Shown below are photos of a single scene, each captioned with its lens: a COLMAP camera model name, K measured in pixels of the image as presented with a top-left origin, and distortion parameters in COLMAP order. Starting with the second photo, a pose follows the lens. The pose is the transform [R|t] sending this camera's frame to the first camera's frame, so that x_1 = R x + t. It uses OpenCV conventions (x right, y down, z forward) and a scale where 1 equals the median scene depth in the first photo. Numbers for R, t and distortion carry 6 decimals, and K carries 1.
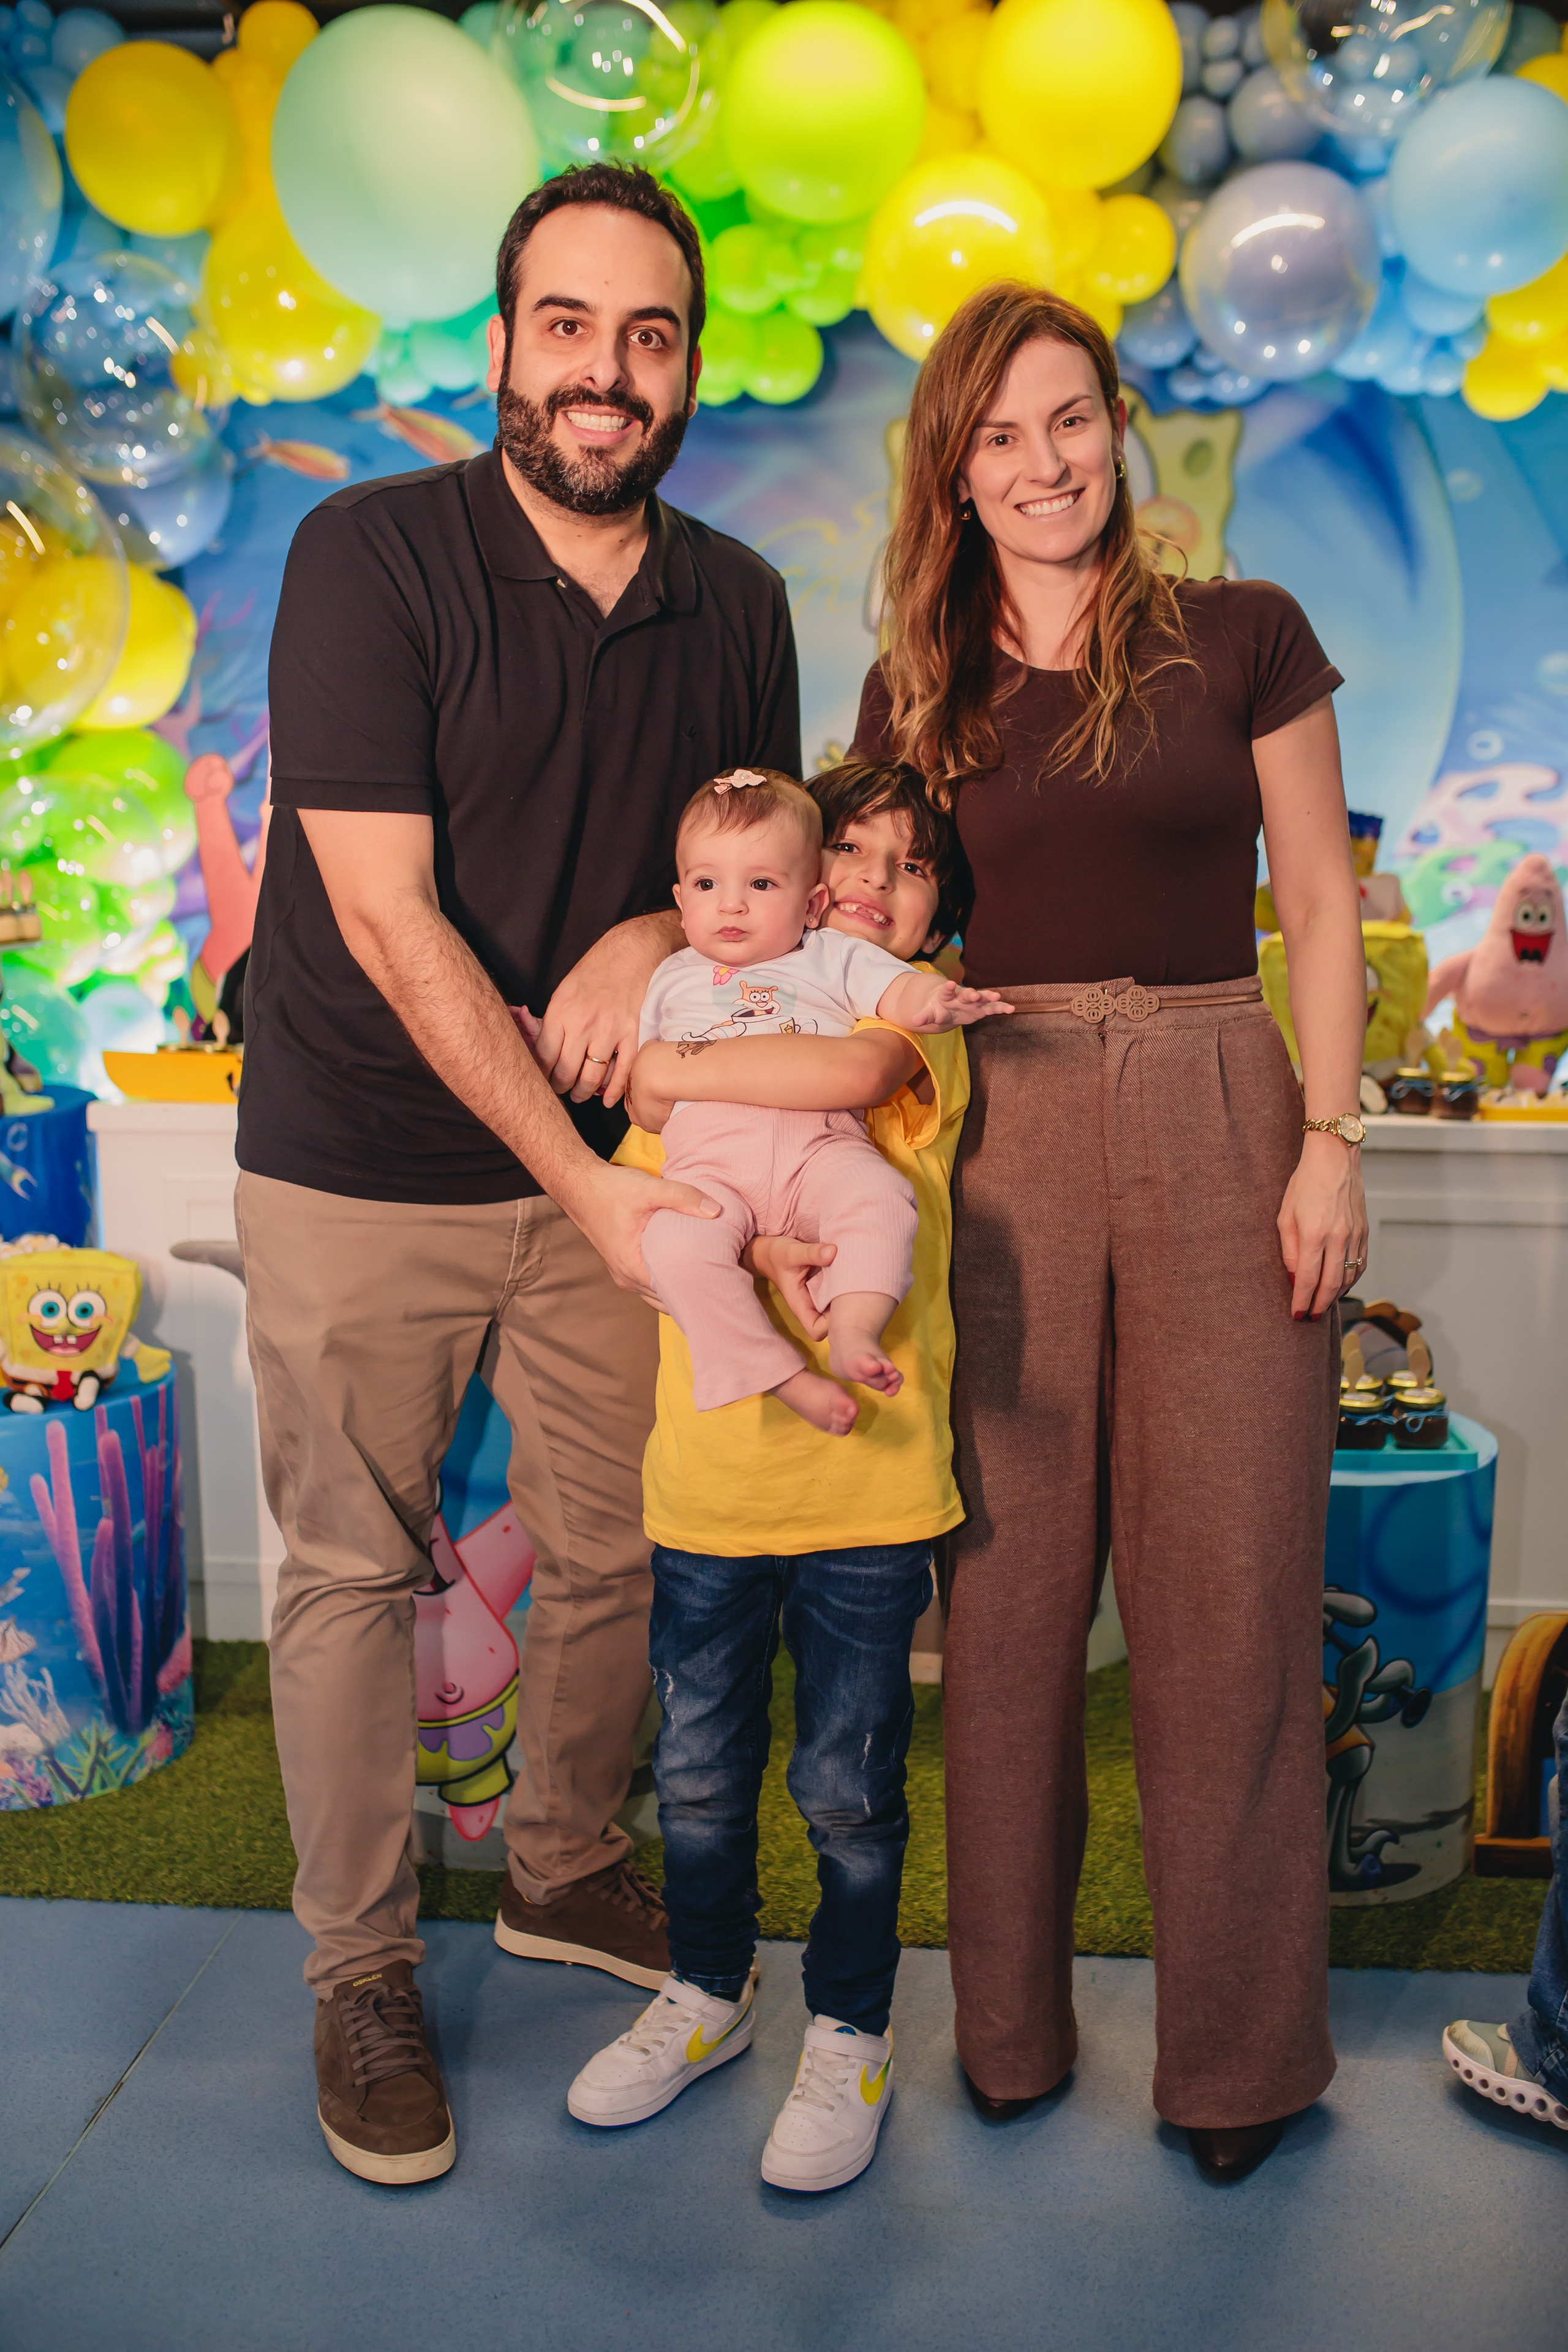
lens RADIAL K [[2255.3, 0, 792.7], [0, 2255.3, 1168.9], [0, 0, 1]] dist [-0.067822, 0.103610]
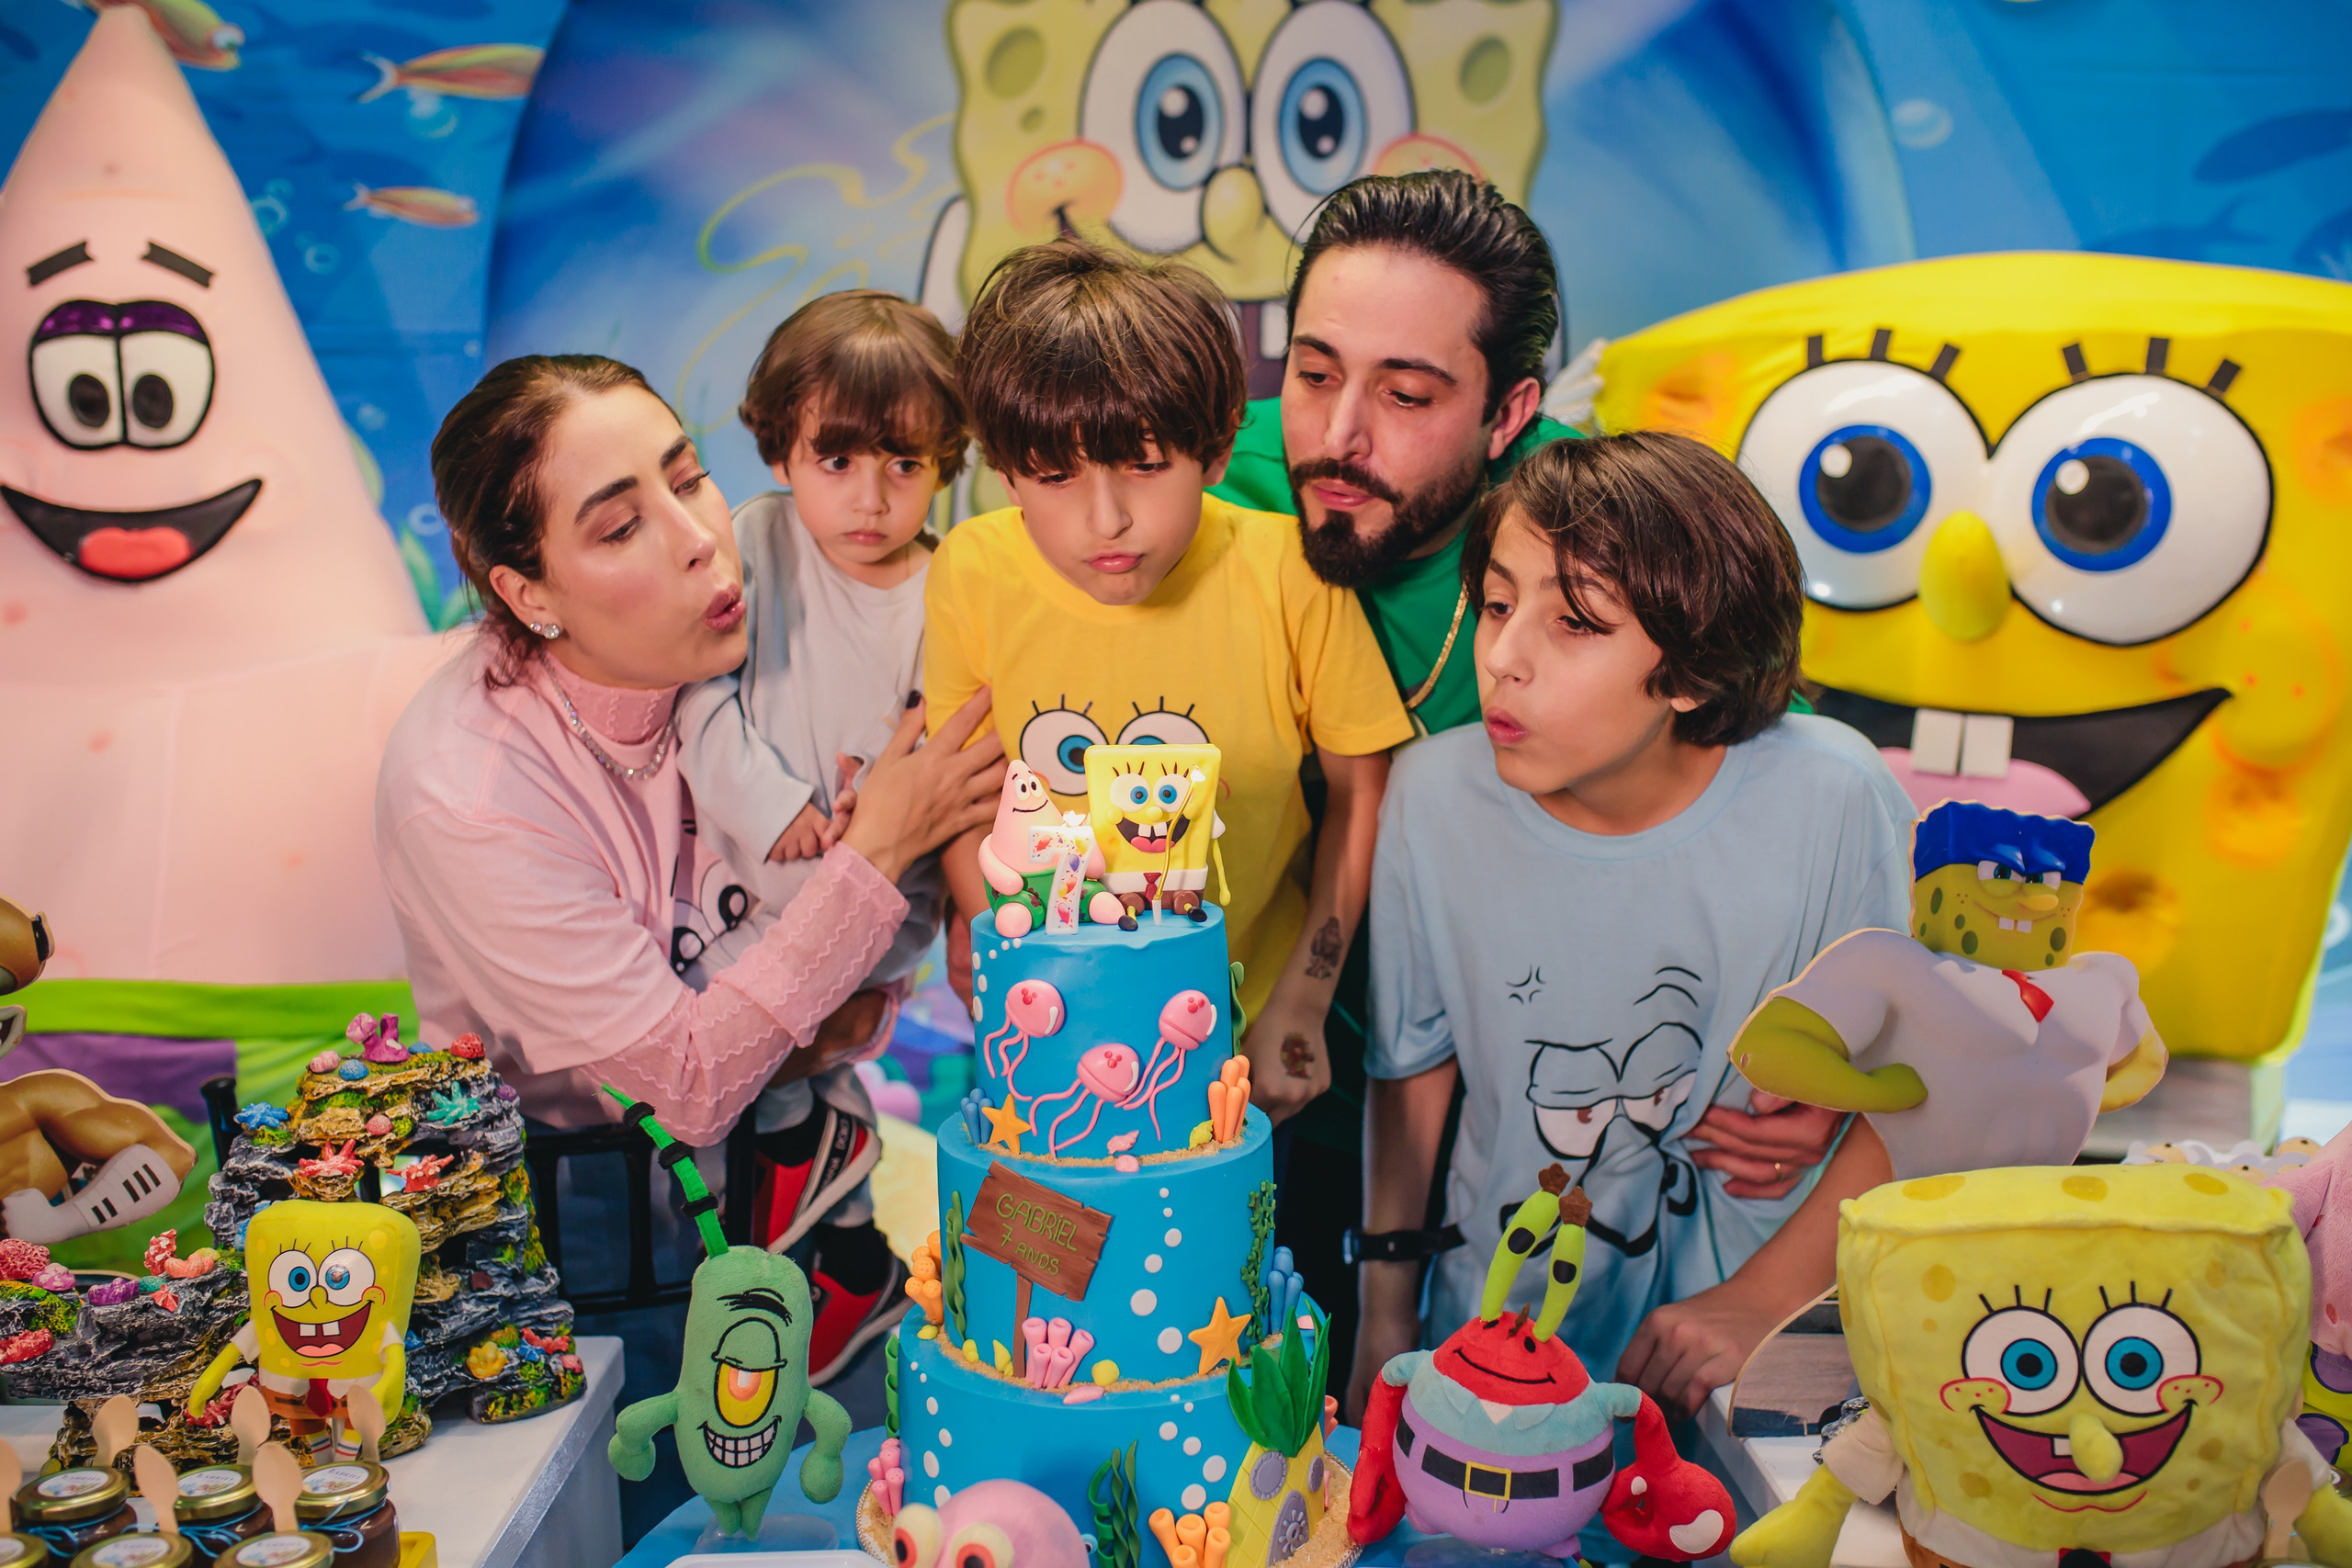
lens RADIAL K [[2318.4, 0, 1179.1], [0, 2318.4, 785.1], [0, 0, 1]] dist [-0.063962, 0.092344]
pose [[0.993944, -0.010192, 0.109410, 0.039898], [0.014825, 0.999024, -0.041618, -0.124544], [-0.108879, 0.042988, 0.993125, 0.489254]]
